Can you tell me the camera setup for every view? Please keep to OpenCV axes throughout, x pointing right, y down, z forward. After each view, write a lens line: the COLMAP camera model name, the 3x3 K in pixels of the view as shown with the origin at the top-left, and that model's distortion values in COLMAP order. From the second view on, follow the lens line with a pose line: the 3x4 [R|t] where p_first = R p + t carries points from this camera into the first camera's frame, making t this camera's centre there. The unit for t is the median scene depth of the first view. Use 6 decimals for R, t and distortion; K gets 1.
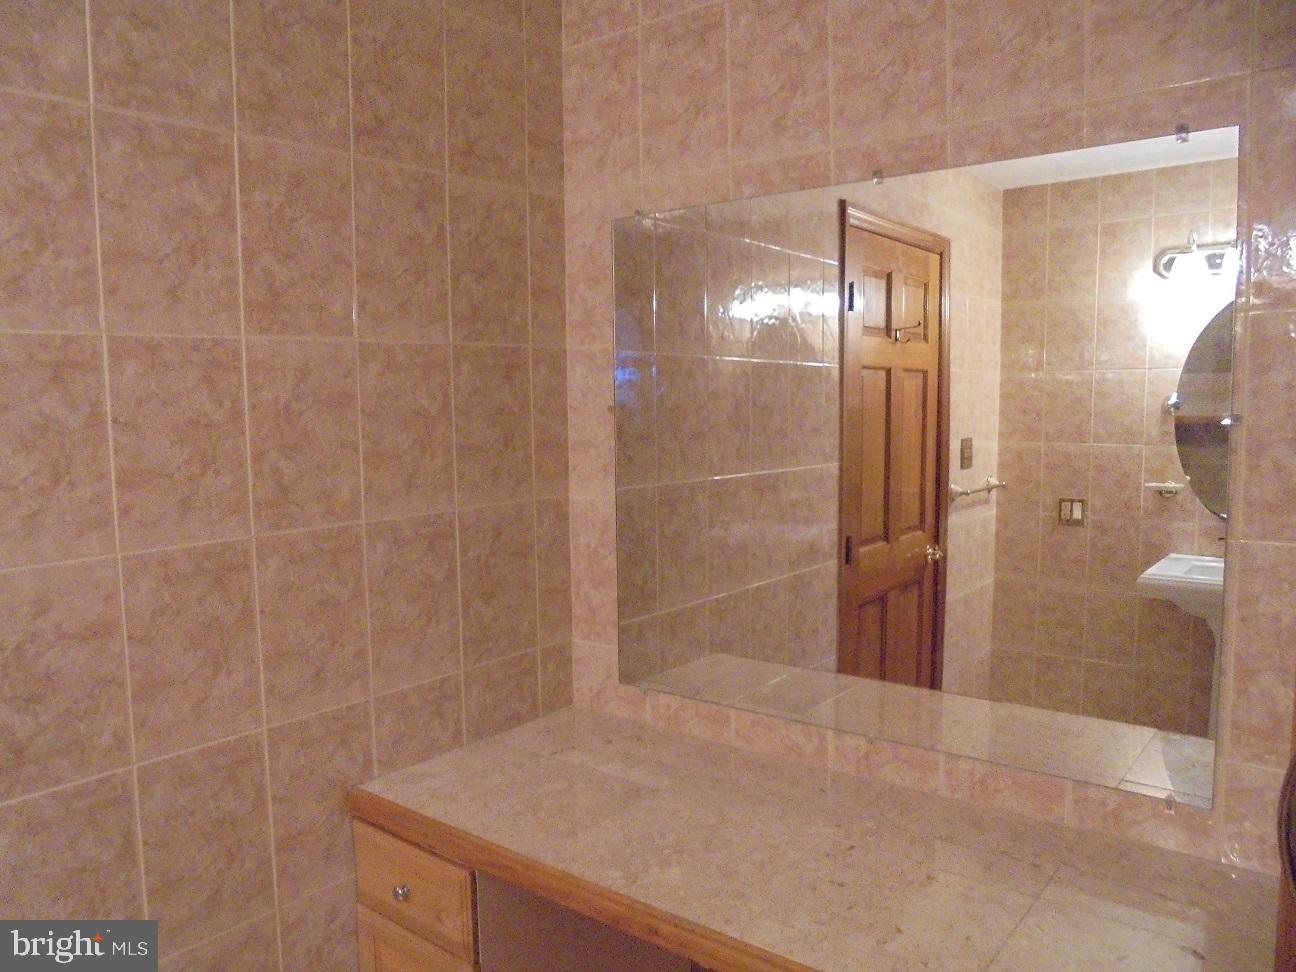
lens RADIAL K [[997.2, 0, 648.0], [0, 997.2, 486.0], [0, 0, 1]] dist [-0.127589, 0.105762]
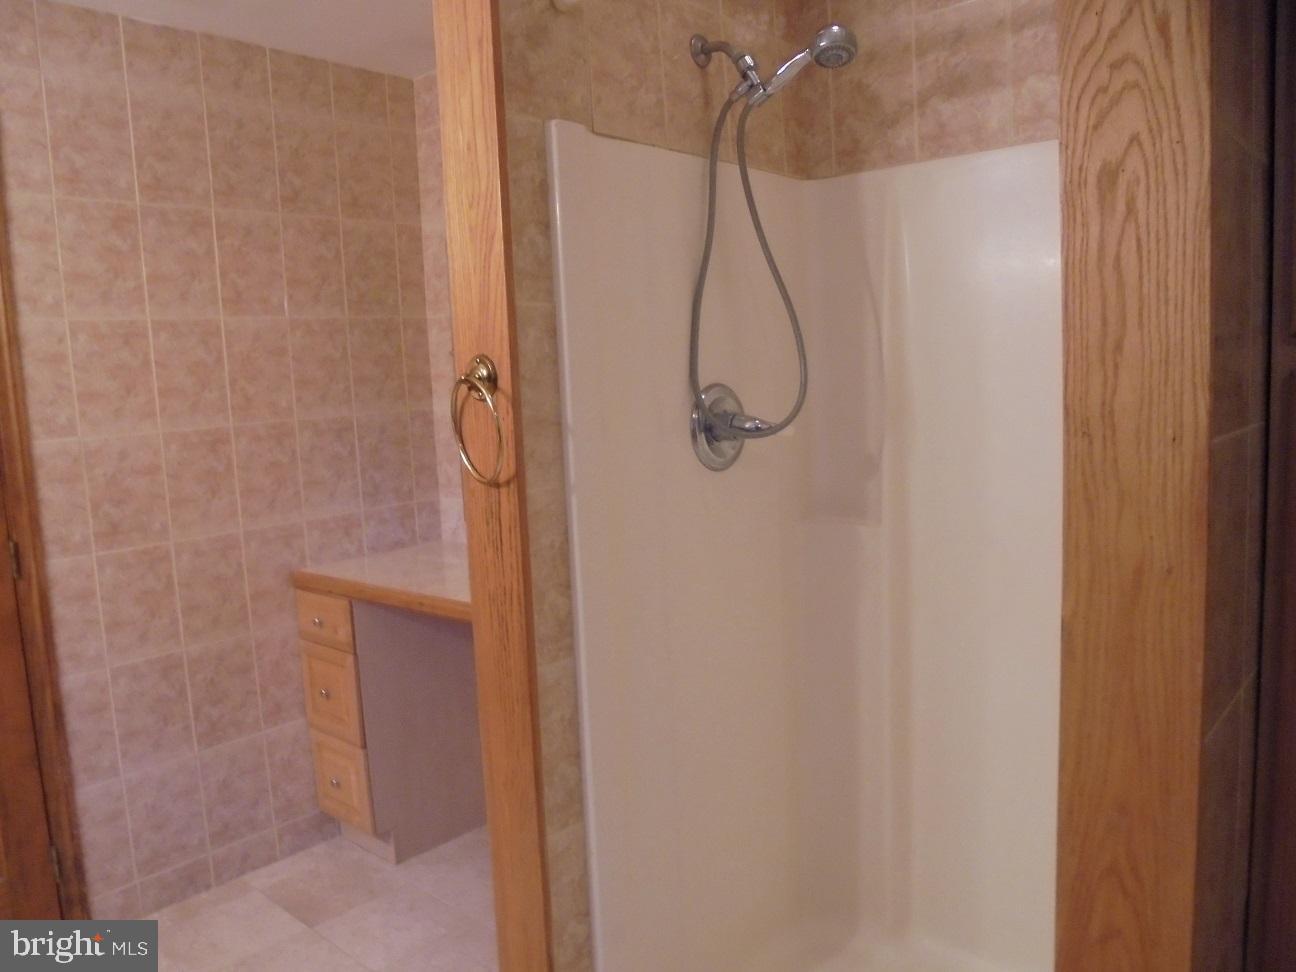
lens RADIAL K [[997.2, 0, 648.0], [0, 997.2, 486.0], [0, 0, 1]] dist [-0.127589, 0.105762]
pose [[0.998482, -0.027696, -0.047613, 0.454669], [0.029088, 0.999162, 0.028807, 0.131342], [0.046776, -0.030149, 0.998450, -0.790420]]
